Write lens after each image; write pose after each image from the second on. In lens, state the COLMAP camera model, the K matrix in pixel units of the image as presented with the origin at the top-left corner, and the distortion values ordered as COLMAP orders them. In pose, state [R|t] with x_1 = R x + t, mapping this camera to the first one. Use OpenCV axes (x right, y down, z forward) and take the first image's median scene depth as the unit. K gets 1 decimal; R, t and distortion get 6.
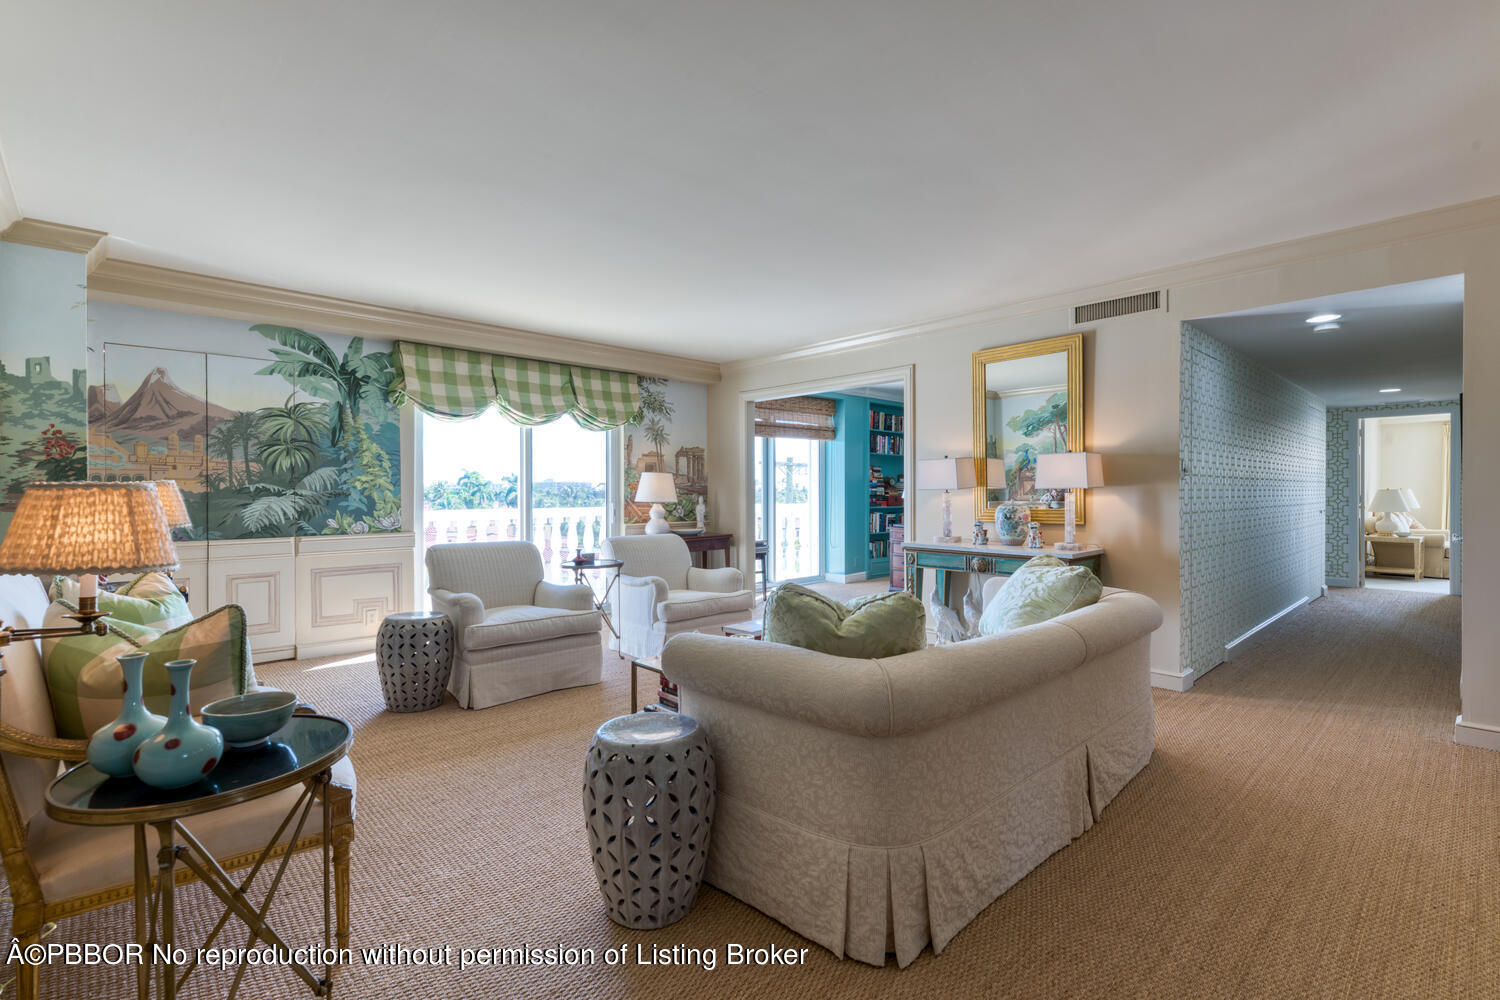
lens RADIAL K [[685.8, 0, 747.3], [0, 685.8, 503.1], [0, 0, 1]] dist [0.014384, -0.000593]
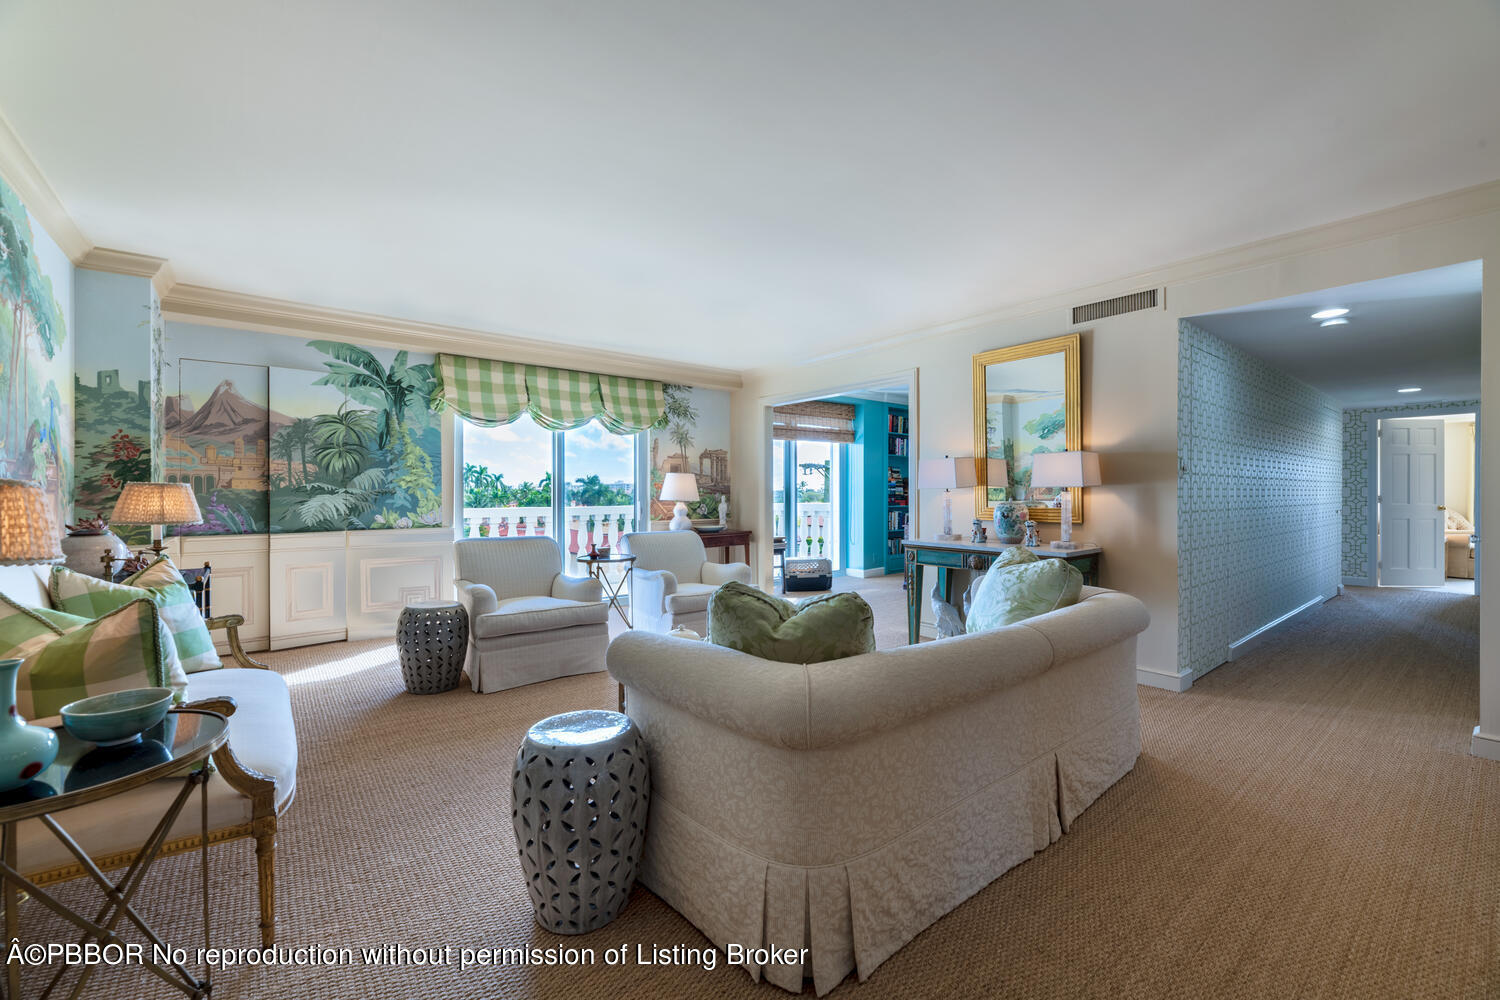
lens RADIAL K [[620.4, 0, 748.0], [0, 620.4, 502.6], [0, 0, 1]] dist [-0.007271, 0.005636]
pose [[0.997056, 0.002295, -0.076638, 0.064026], [-0.002302, 0.999997, -0.000006, 0.001672], [0.076638, 0.000182, 0.997059, 0.053023]]
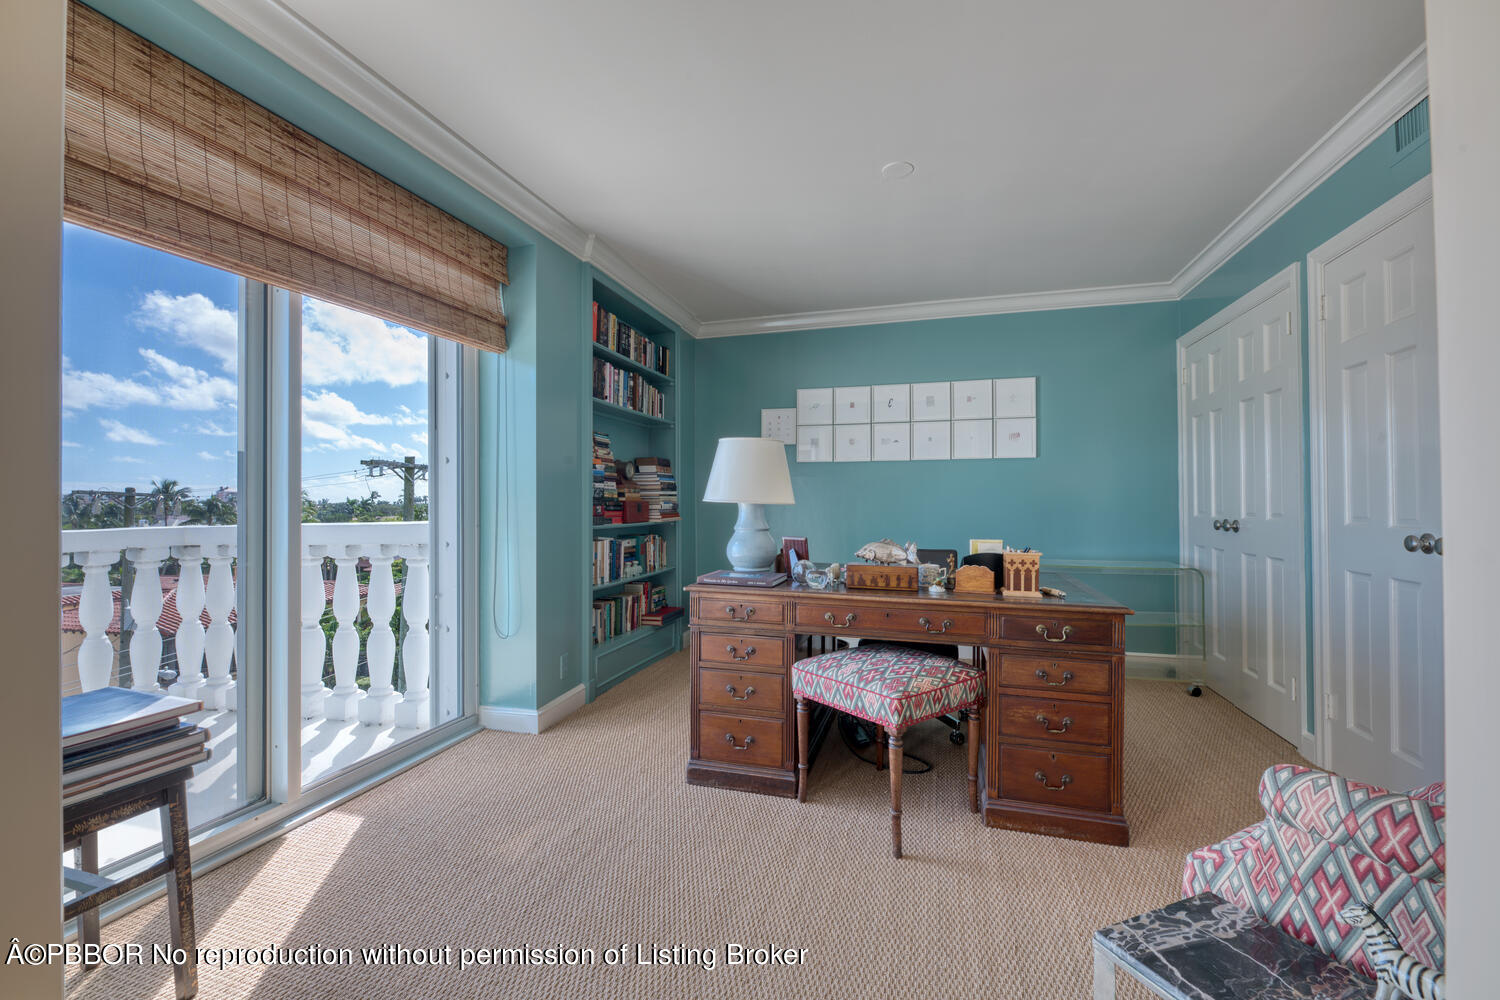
lens RADIAL K [[635.4, 0, 751.0], [0, 635.4, 494.4], [0, 0, 1]] dist [0.011875, -0.000126]
pose [[0.854515, 0.002497, 0.519421, 0.103911], [0.013341, 0.999553, -0.026753, -0.003817], [-0.519256, 0.029790, 0.854099, 1.092470]]
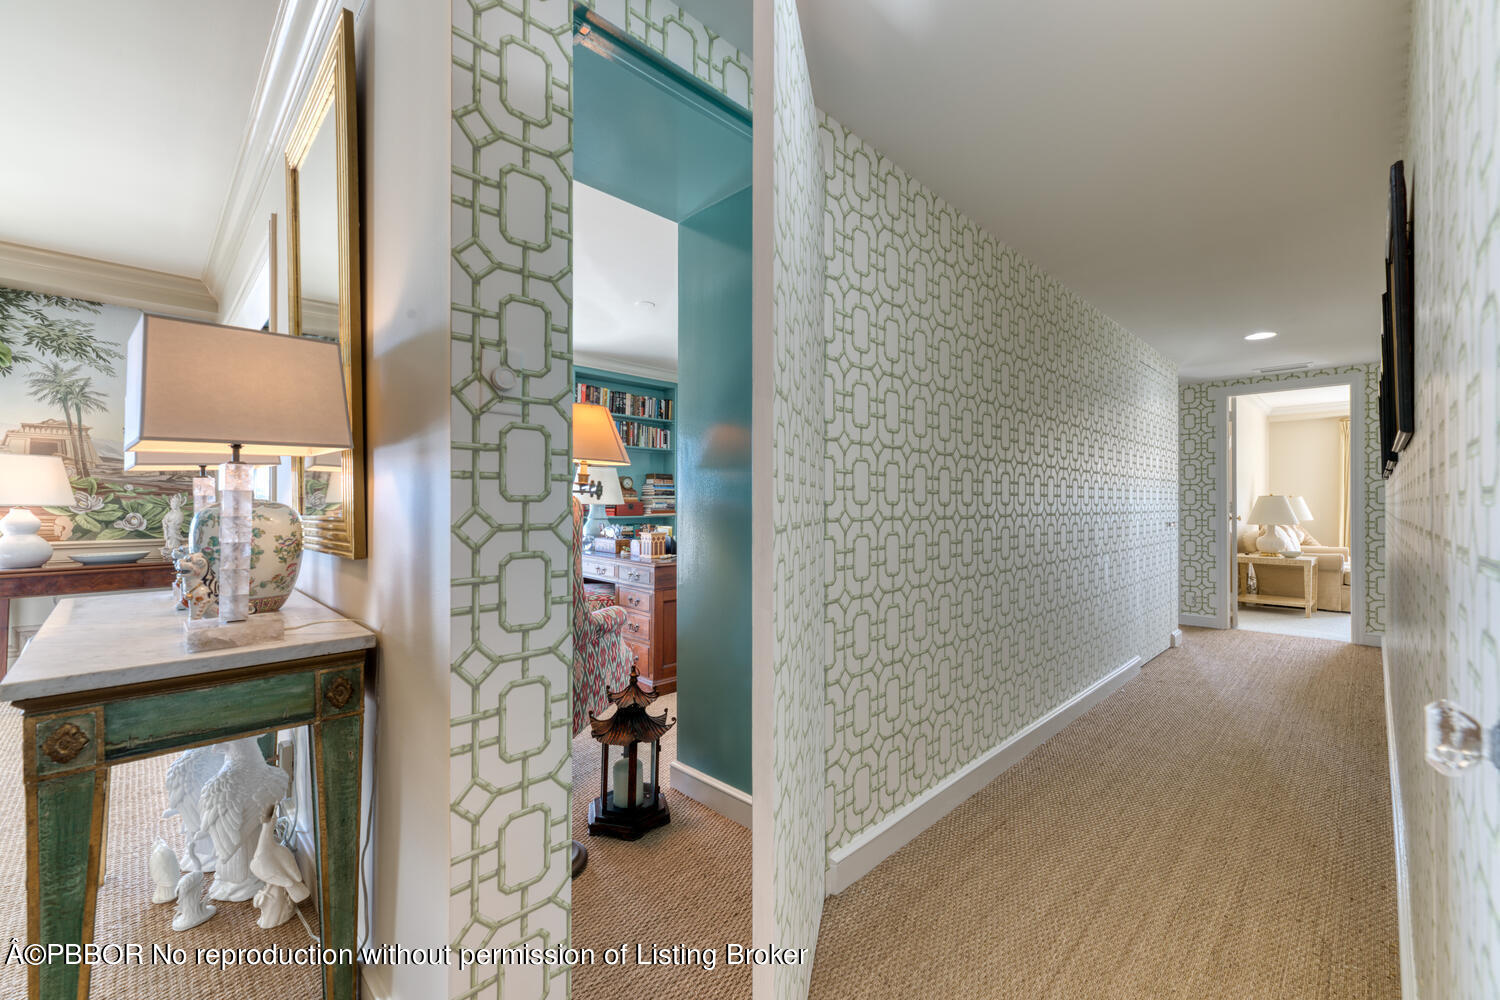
lens RADIAL K [[615.4, 0, 752.4], [0, 615.4, 504.5], [0, 0, 1]] dist [0.010940, -0.000253]
pose [[0.999598, 0.002739, 0.028206, 0.612188], [-0.002227, 0.999832, -0.018183, 0.007709], [-0.028251, 0.018113, 0.999437, 0.611828]]
